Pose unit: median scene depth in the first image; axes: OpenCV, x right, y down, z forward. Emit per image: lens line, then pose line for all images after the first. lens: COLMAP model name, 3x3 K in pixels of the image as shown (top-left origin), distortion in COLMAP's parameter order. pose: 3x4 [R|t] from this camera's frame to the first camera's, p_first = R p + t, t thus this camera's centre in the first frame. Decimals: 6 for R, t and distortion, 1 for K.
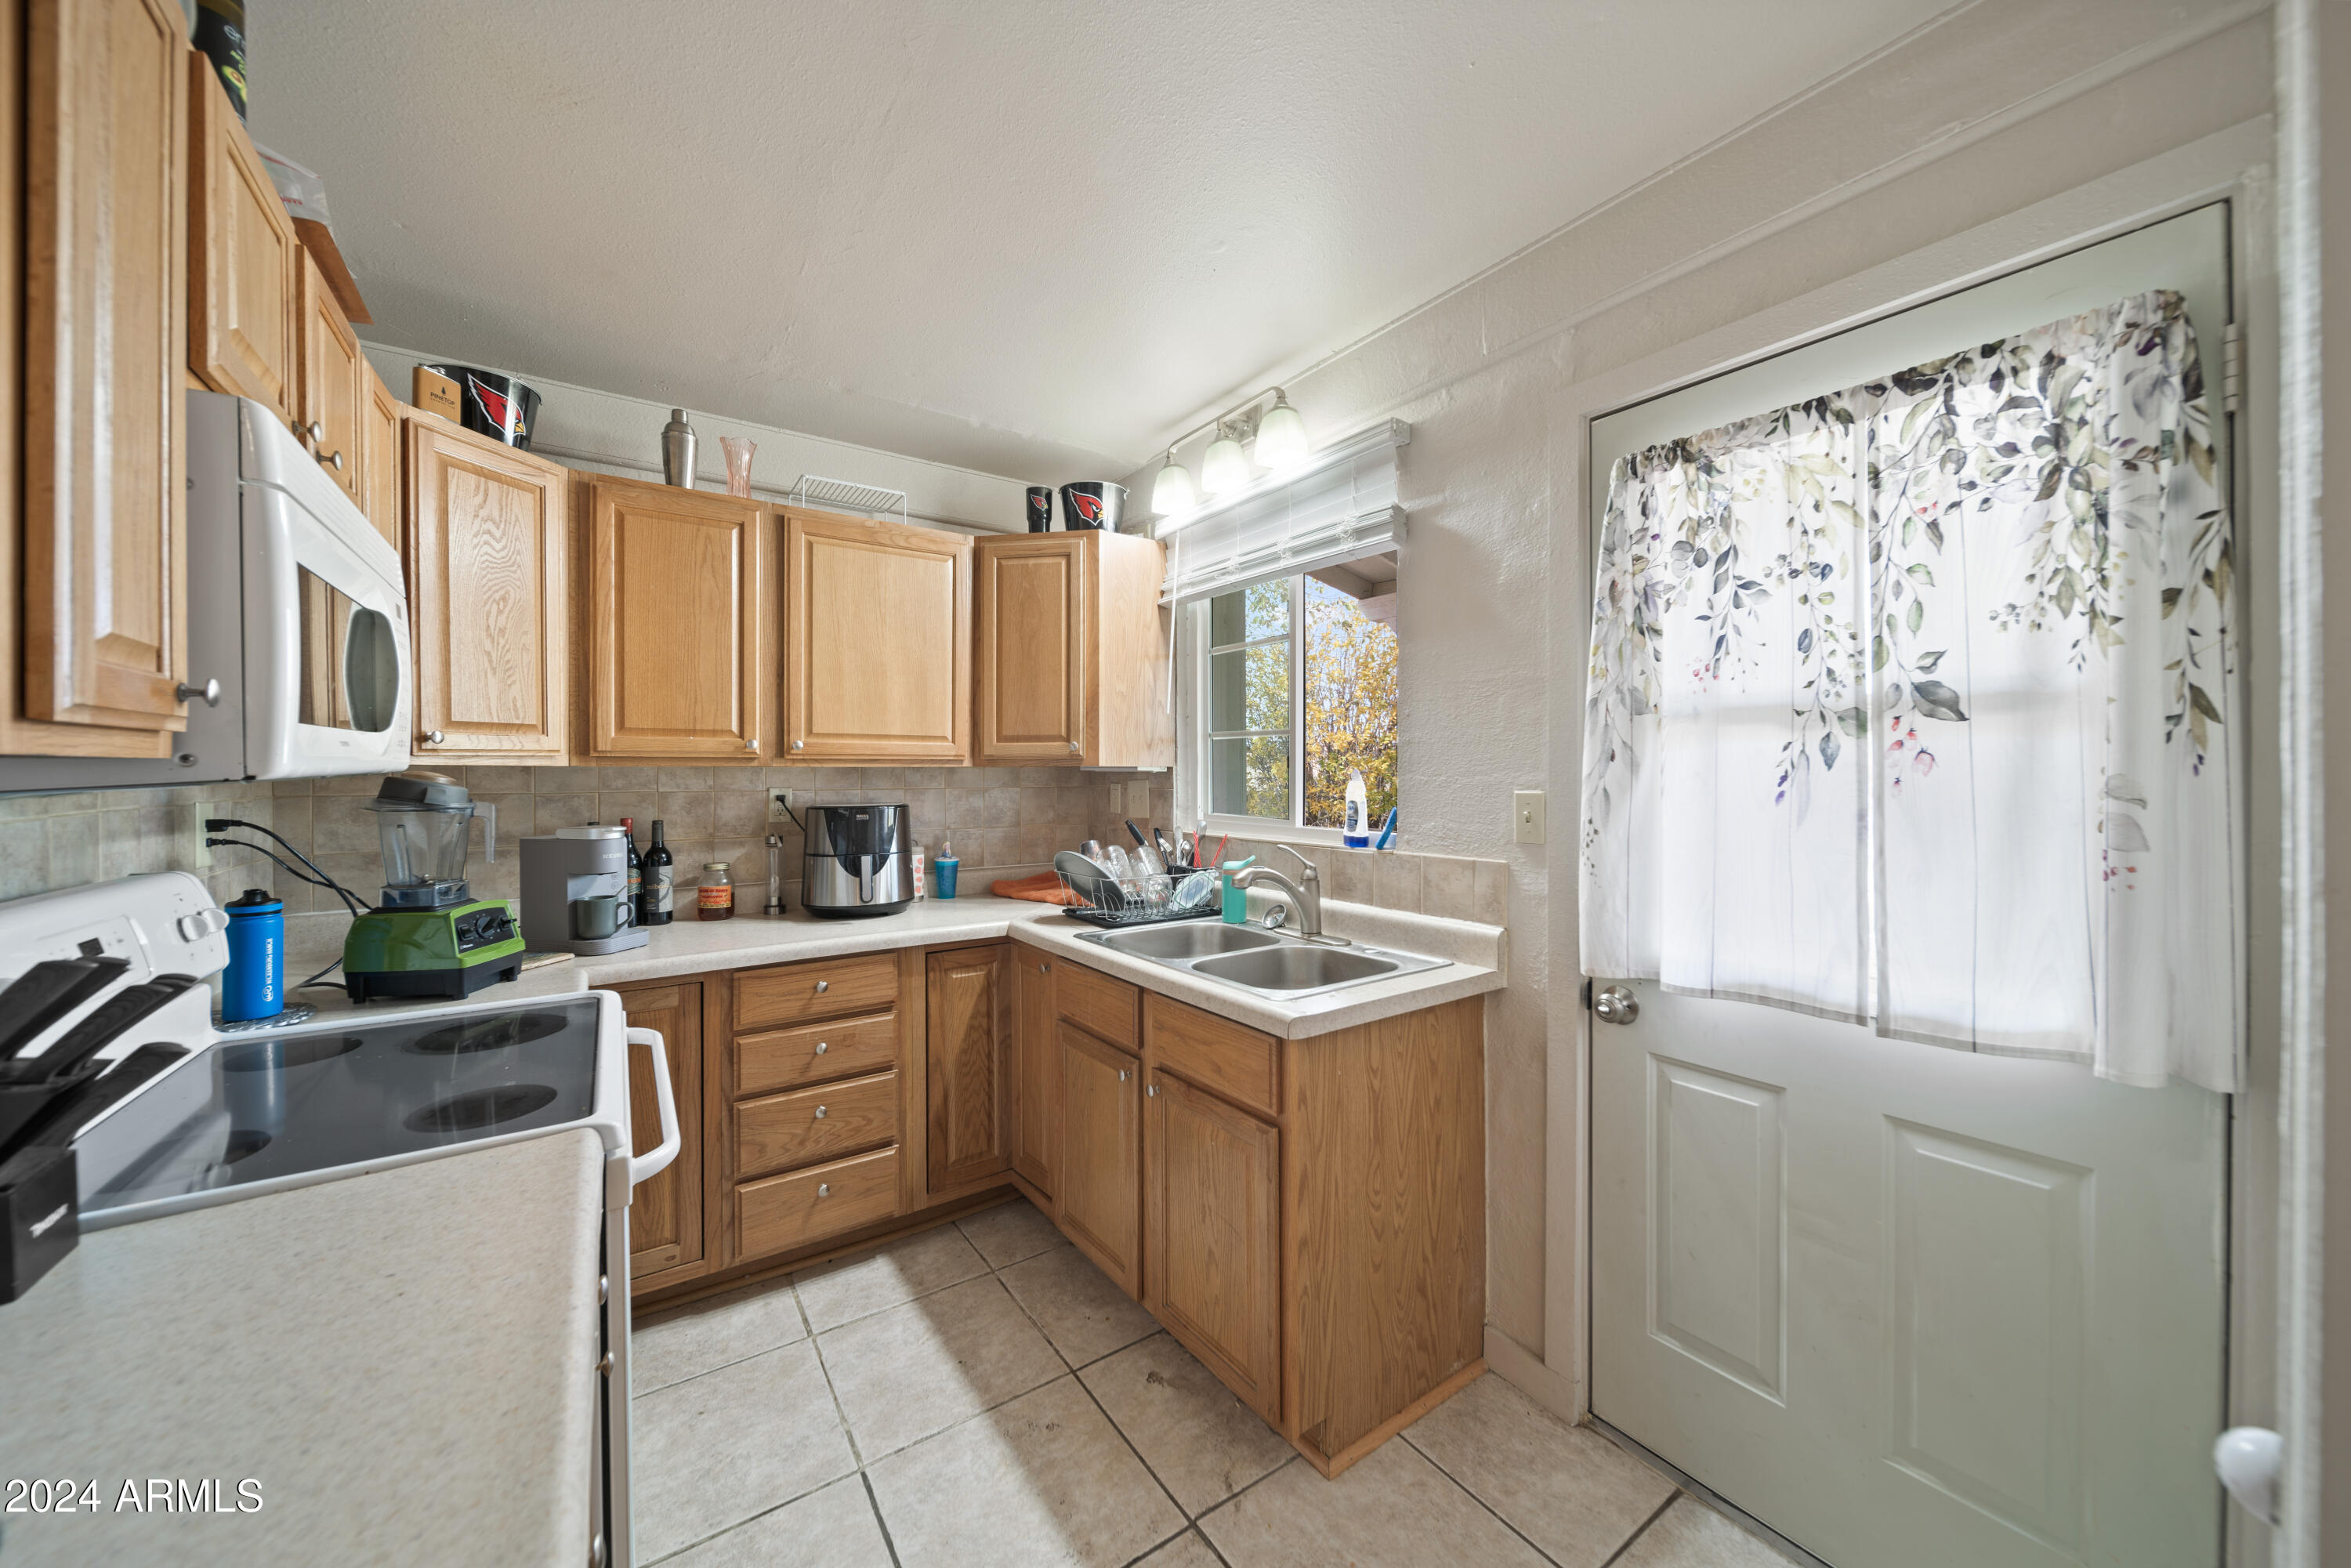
lens RADIAL K [[829.0, 0, 1175.9], [0, 829.0, 778.5], [0, 0, 1]] dist [-0.000519, -0.000006]
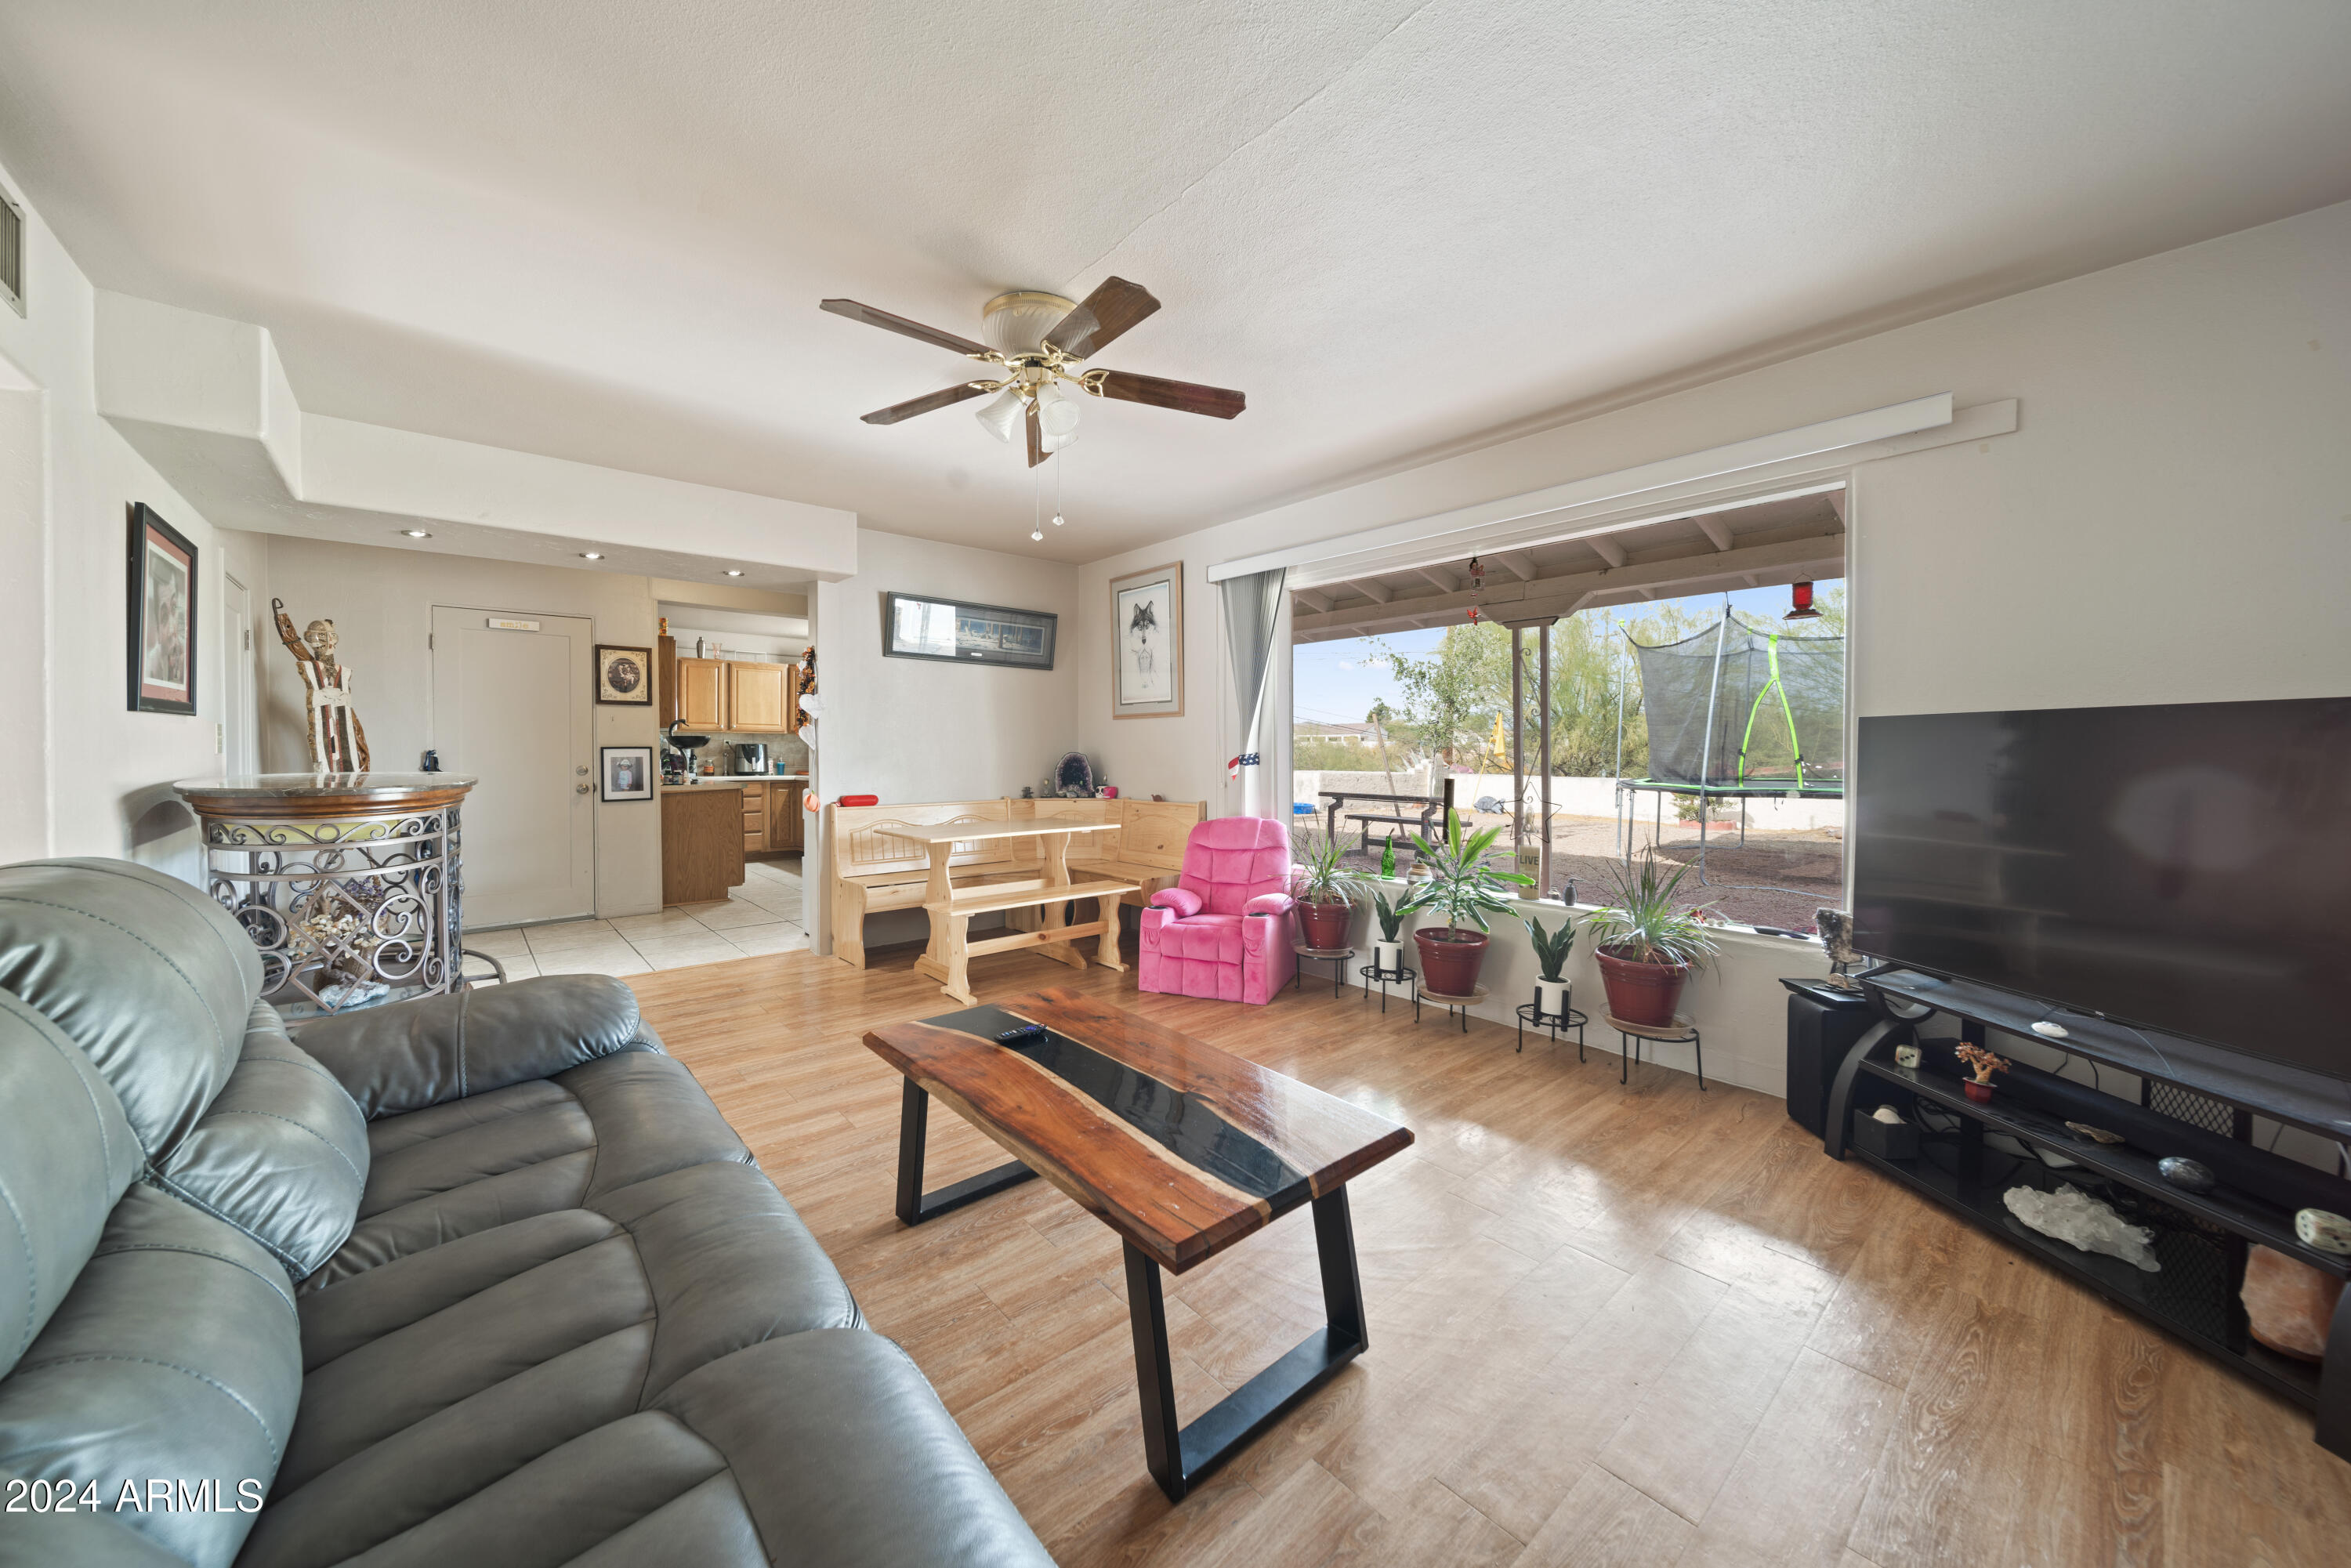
lens RADIAL K [[829.0, 0, 1174.9], [0, 829.0, 760.5], [0, 0, 1]] dist [-0.000519, -0.000006]
pose [[0.993229, 0.002989, 0.116137, 1.023862], [-0.003885, 0.999964, 0.007487, 0.071570], [-0.116110, -0.007887, 0.993205, -2.785107]]
